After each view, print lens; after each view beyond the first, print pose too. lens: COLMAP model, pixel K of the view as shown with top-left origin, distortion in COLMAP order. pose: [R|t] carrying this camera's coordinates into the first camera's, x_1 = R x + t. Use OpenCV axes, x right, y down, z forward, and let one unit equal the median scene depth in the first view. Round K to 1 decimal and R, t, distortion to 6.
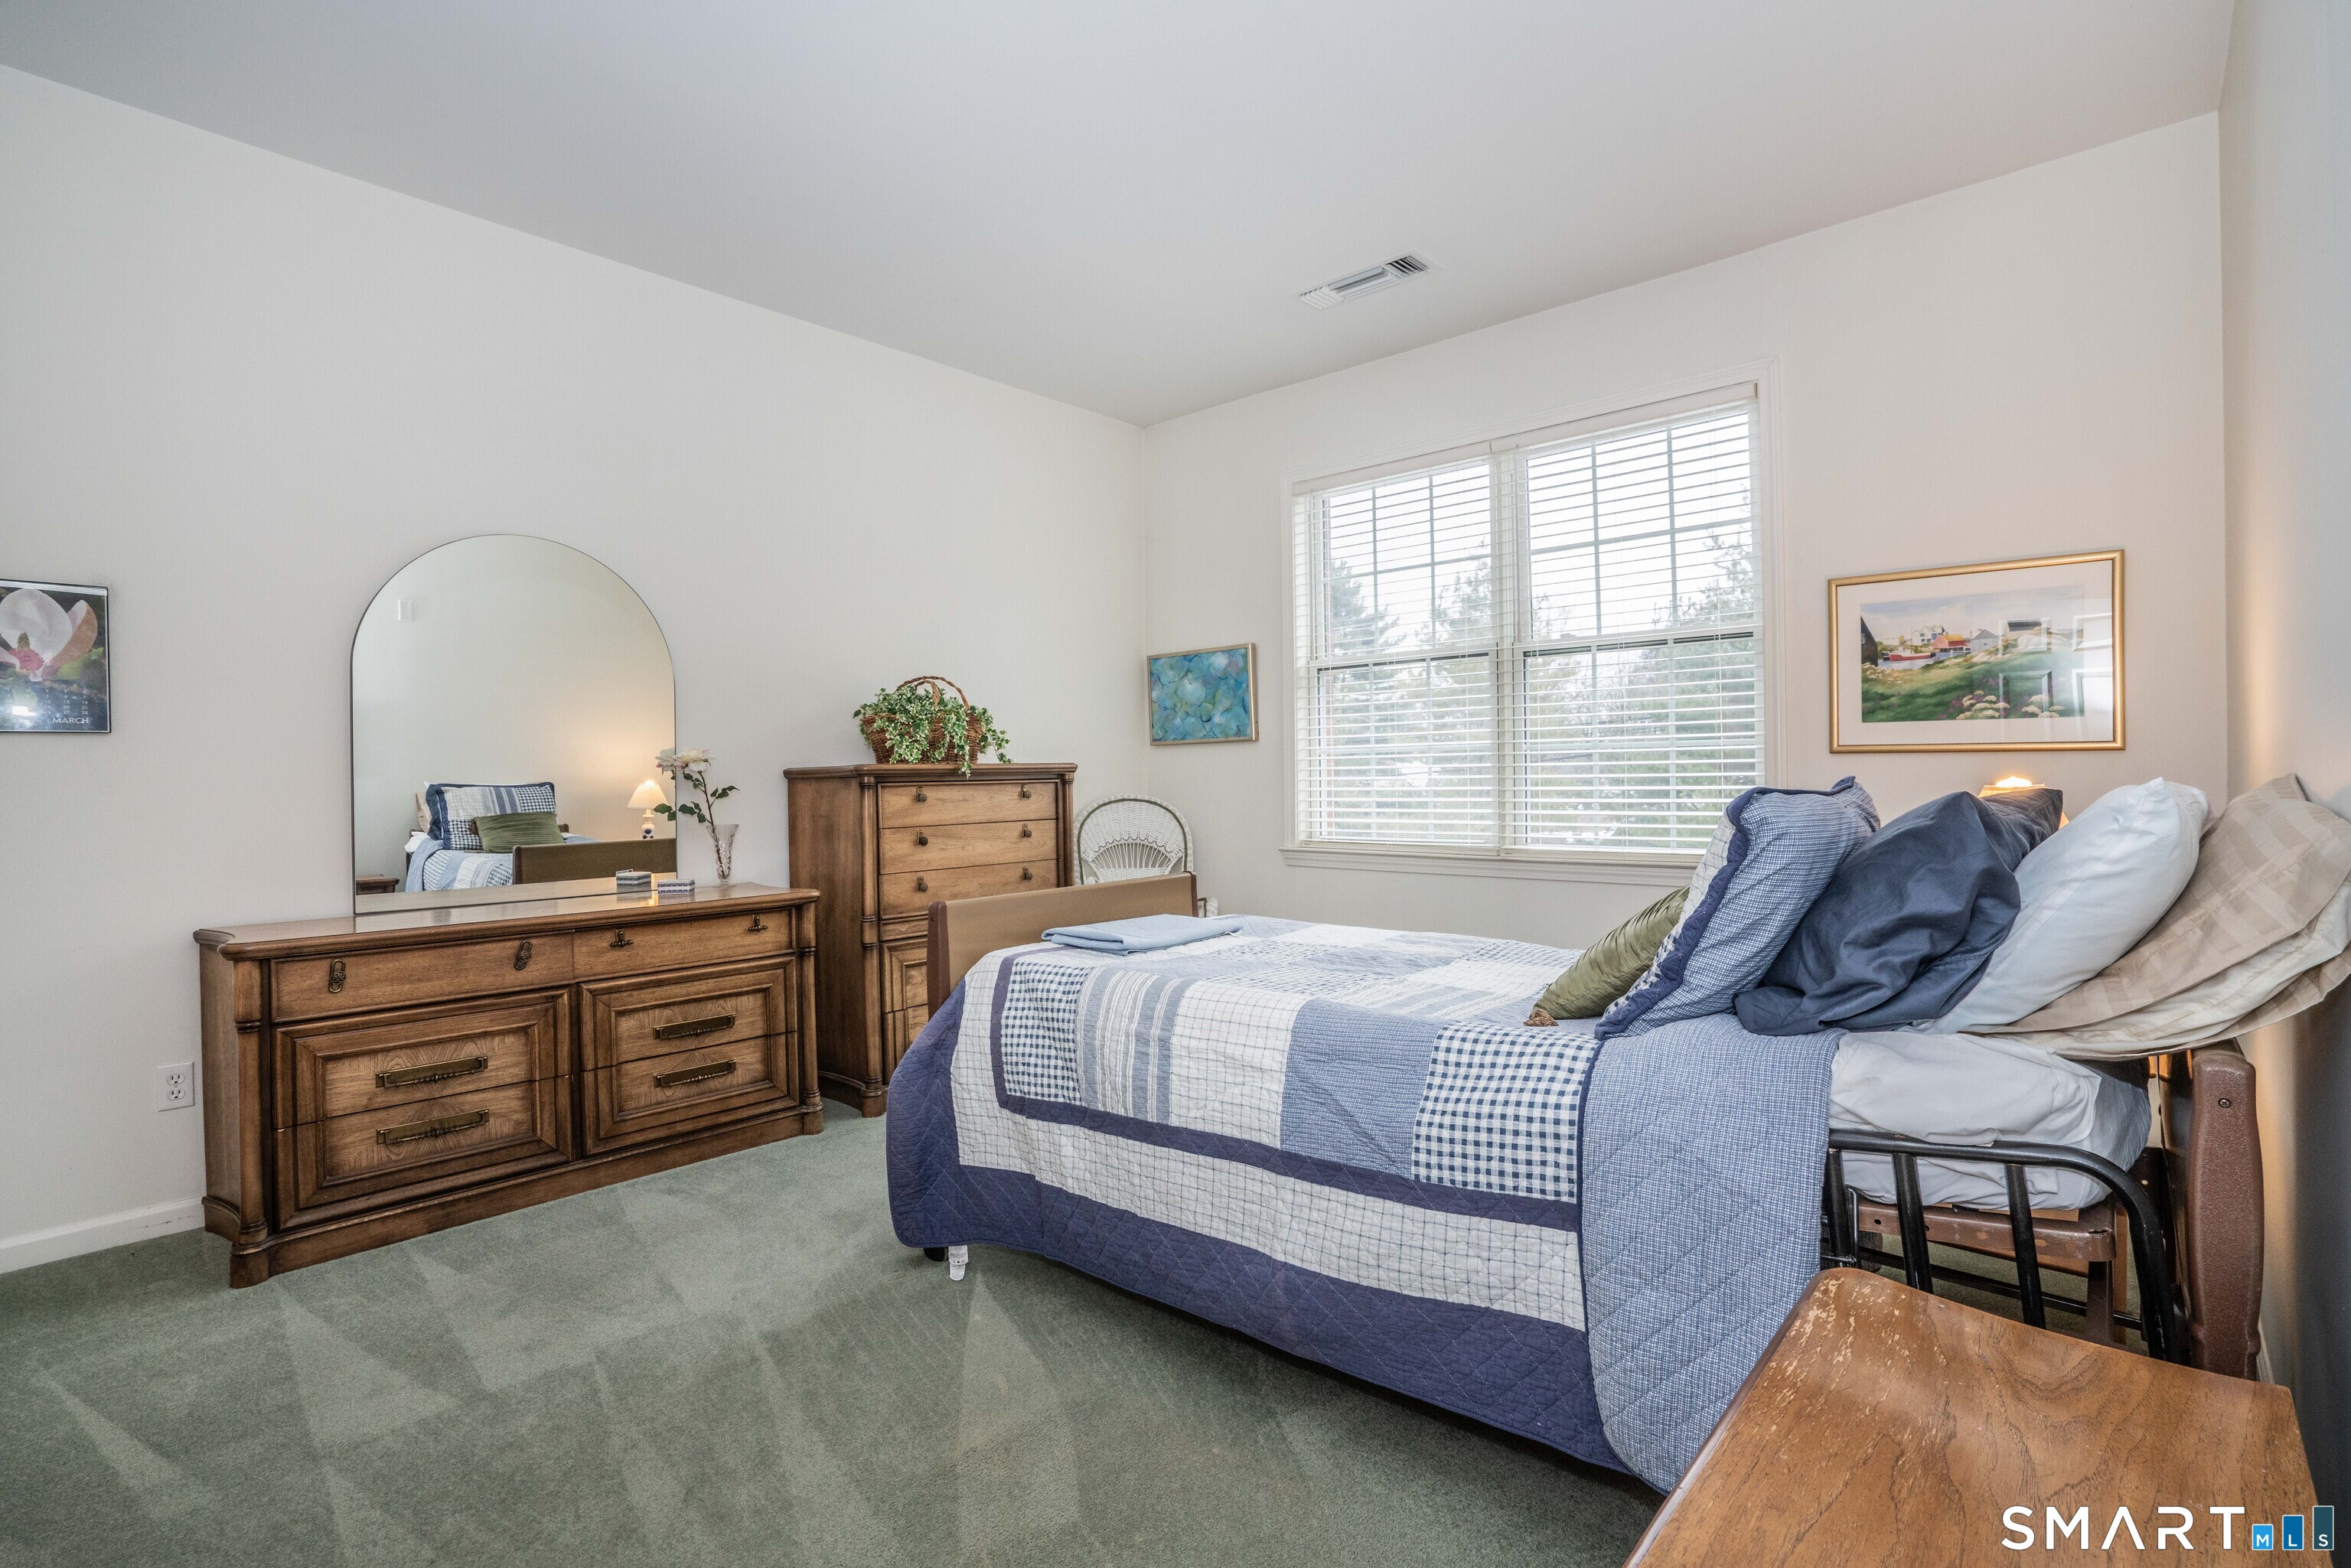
lens RADIAL K [[1101.3, 0, 1176.8], [0, 1101.3, 776.7], [0, 0, 1]] dist [-0.030926, 0.000525]
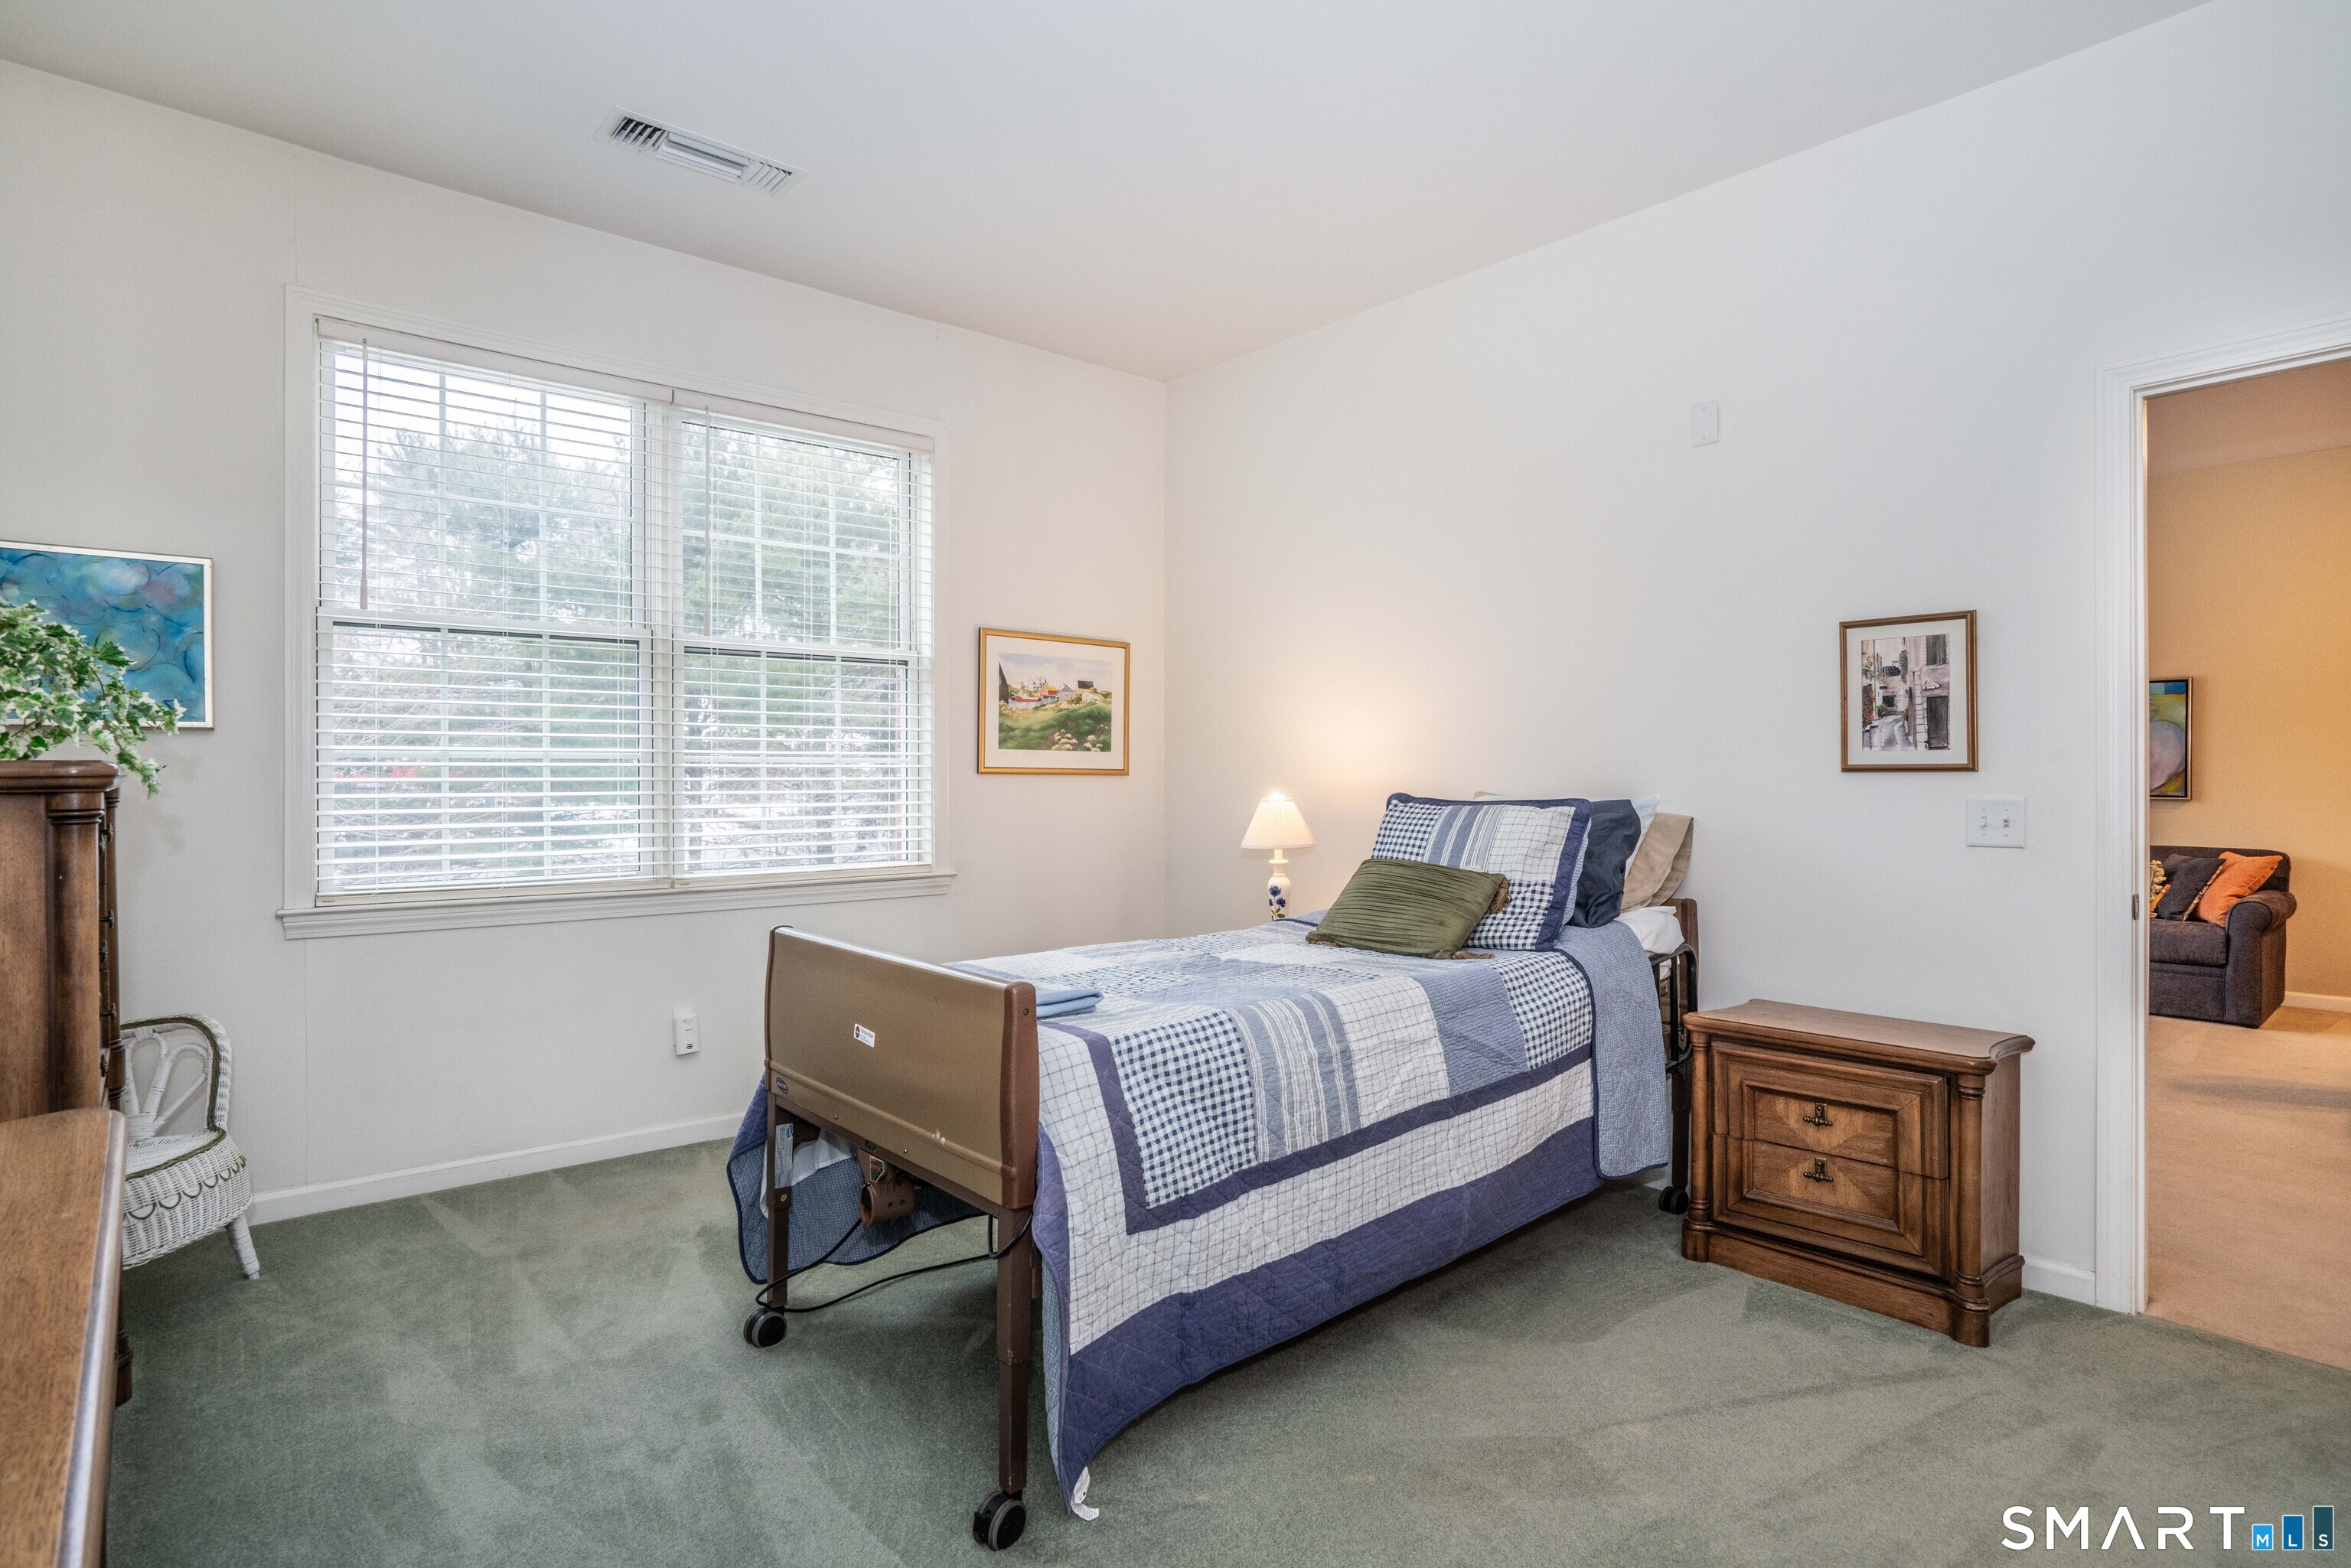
lens RADIAL K [[1190.8, 0, 1207.1], [0, 1190.8, 790.2], [0, 0, 1]] dist [-0.036551, 0.010620]
pose [[0.119954, 0.002015, 0.992777, -1.043166], [0.002157, 0.999995, -0.002291, 0.001024], [-0.992777, 0.002417, 0.119949, 0.929393]]
